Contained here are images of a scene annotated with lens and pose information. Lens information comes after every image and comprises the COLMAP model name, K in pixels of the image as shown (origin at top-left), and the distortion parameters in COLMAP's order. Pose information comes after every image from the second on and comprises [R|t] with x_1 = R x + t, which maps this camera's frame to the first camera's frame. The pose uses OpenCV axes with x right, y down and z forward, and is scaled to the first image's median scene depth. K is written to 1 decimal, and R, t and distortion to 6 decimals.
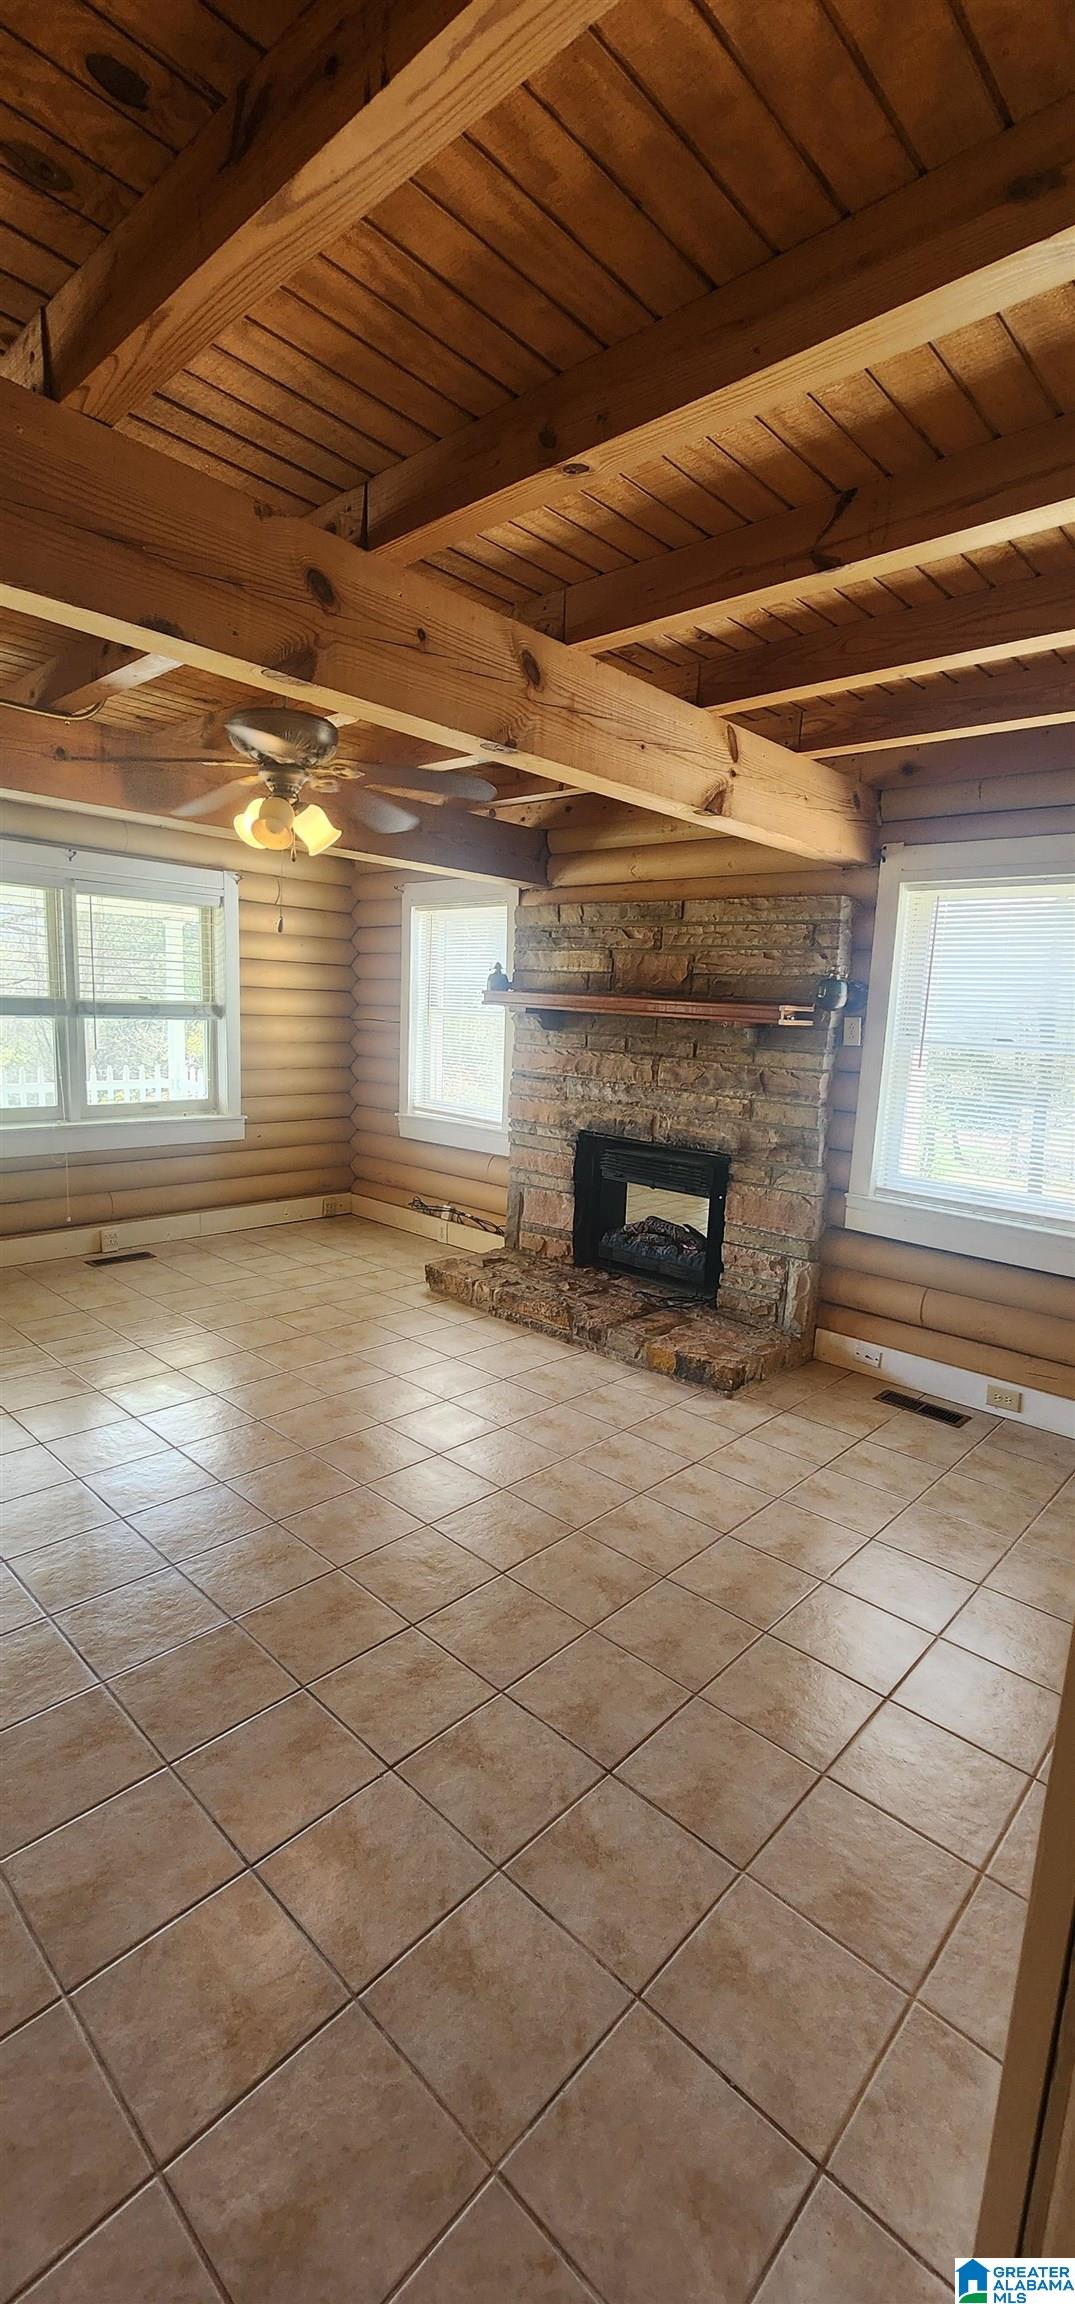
lens RADIAL K [[941.5, 0, 538.3], [0, 941.5, 1159.7], [0, 0, 1]] dist [0.000924, 0.000025]
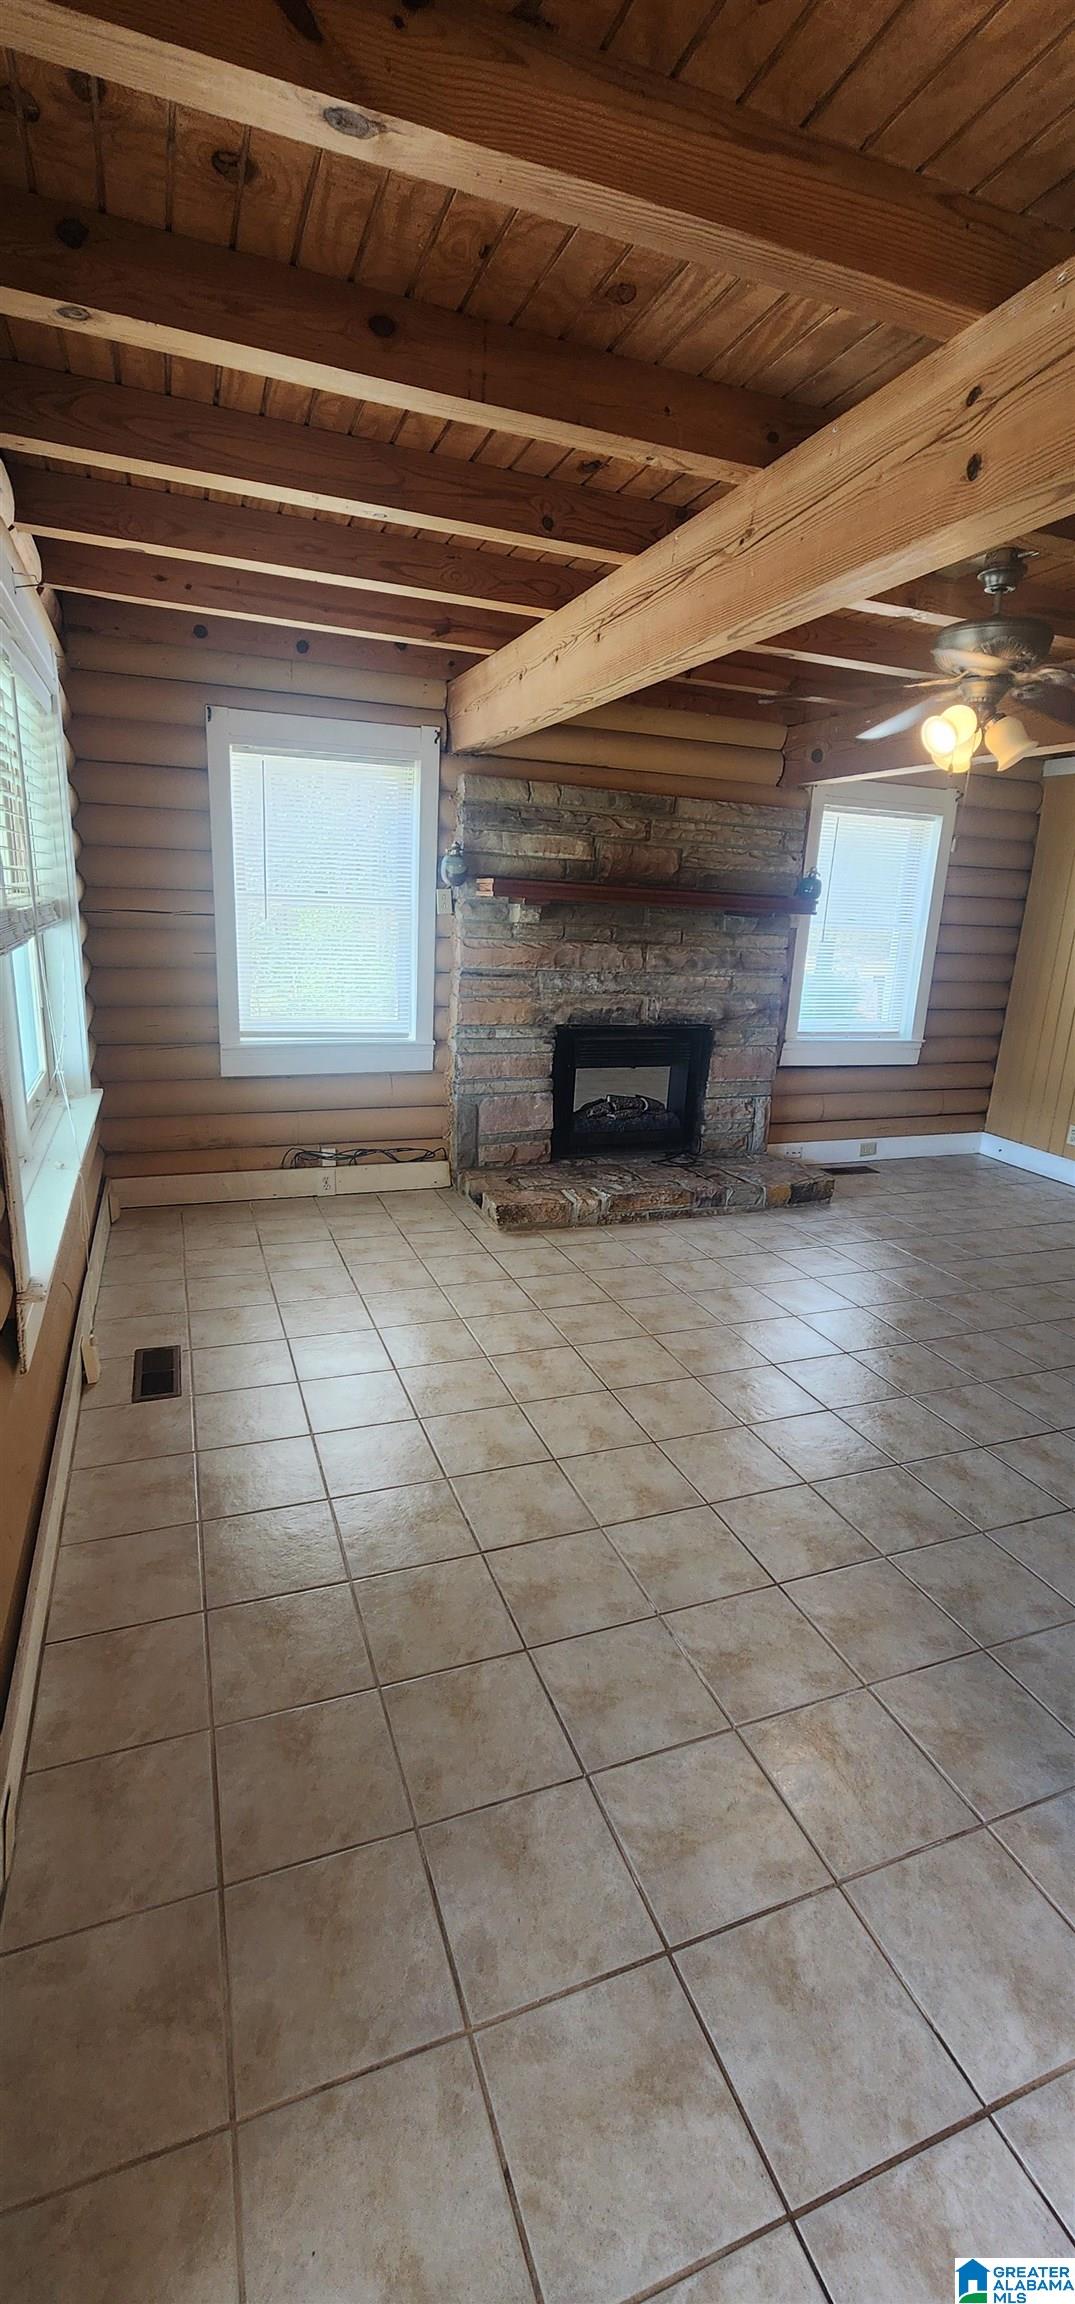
lens RADIAL K [[941.5, 0, 537.4], [0, 941.5, 1150.1], [0, 0, 1]] dist [0.000924, 0.000025]
pose [[0.440763, -0.256102, 0.860314, -0.903138], [0.120680, 0.966640, 0.225926, -0.139101], [-0.889474, 0.004243, 0.456965, 0.616101]]
